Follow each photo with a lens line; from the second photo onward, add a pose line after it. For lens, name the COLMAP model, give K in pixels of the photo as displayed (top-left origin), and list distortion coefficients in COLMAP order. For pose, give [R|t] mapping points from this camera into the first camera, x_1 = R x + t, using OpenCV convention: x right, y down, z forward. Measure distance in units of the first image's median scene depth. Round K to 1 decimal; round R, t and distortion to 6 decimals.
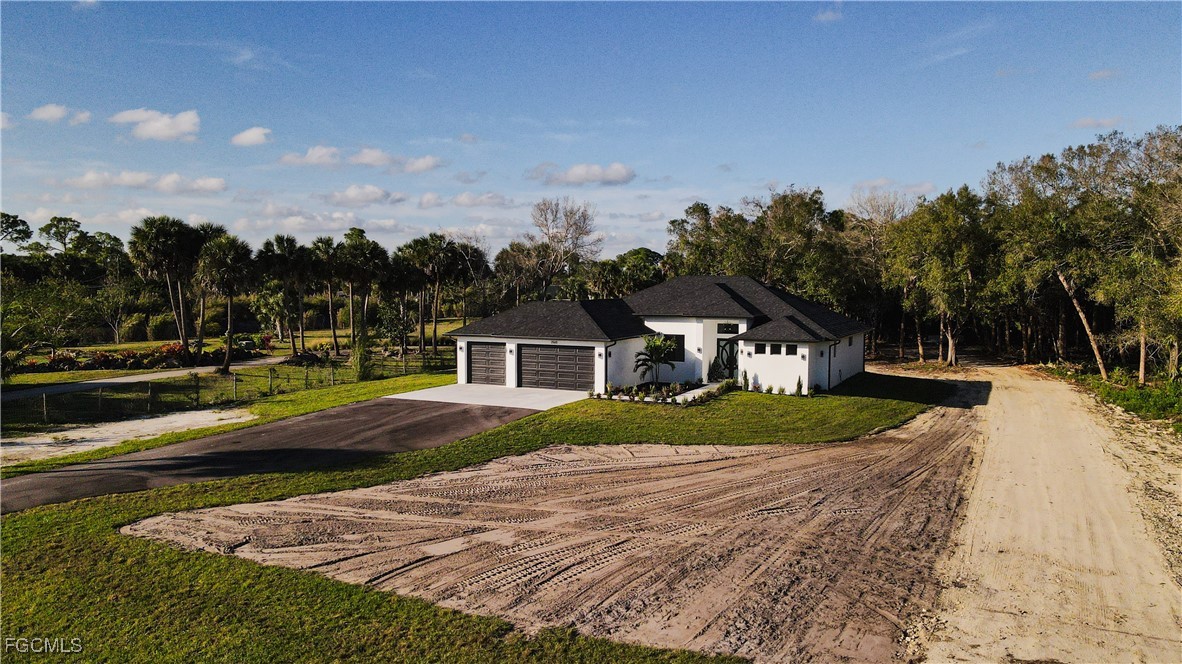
lens RADIAL K [[869.7, 0, 591.0], [0, 869.7, 332.0], [0, 0, 1]] dist [0.011896, 0.004839]
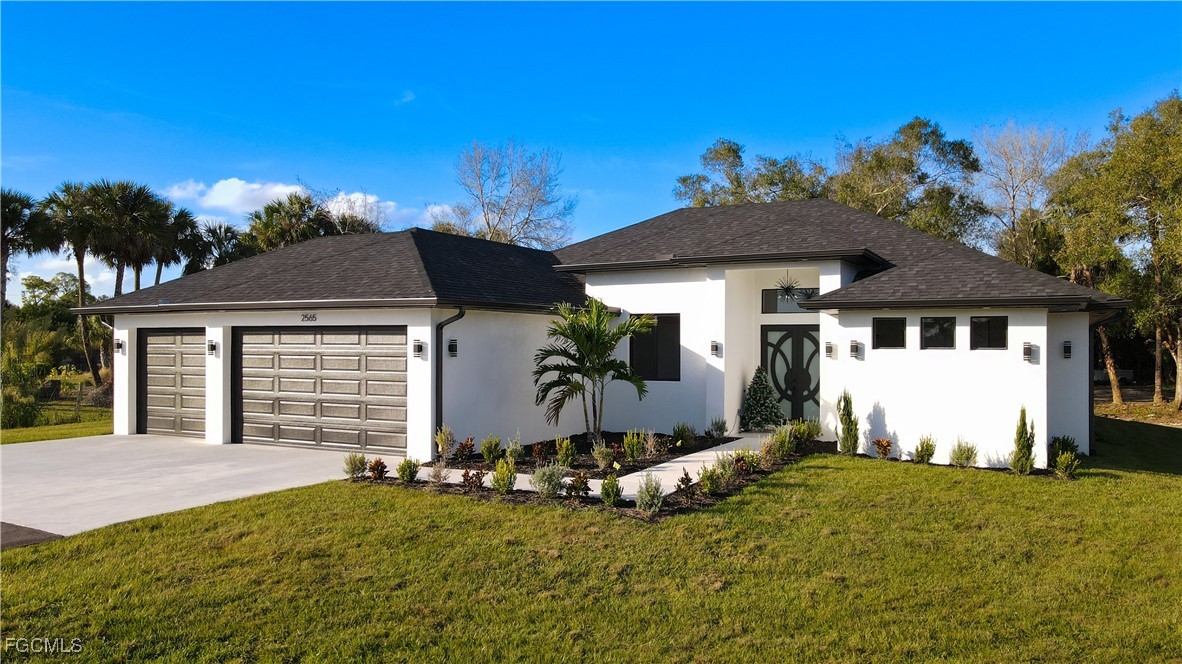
lens RADIAL K [[869.7, 0, 591.0], [0, 869.7, 332.0], [0, 0, 1]] dist [0.011896, 0.004839]
pose [[0.999173, -0.002831, -0.040569, 0.087099], [-0.000001, 0.997574, -0.069615, 0.041686], [0.040668, 0.069558, 0.996749, 0.629151]]
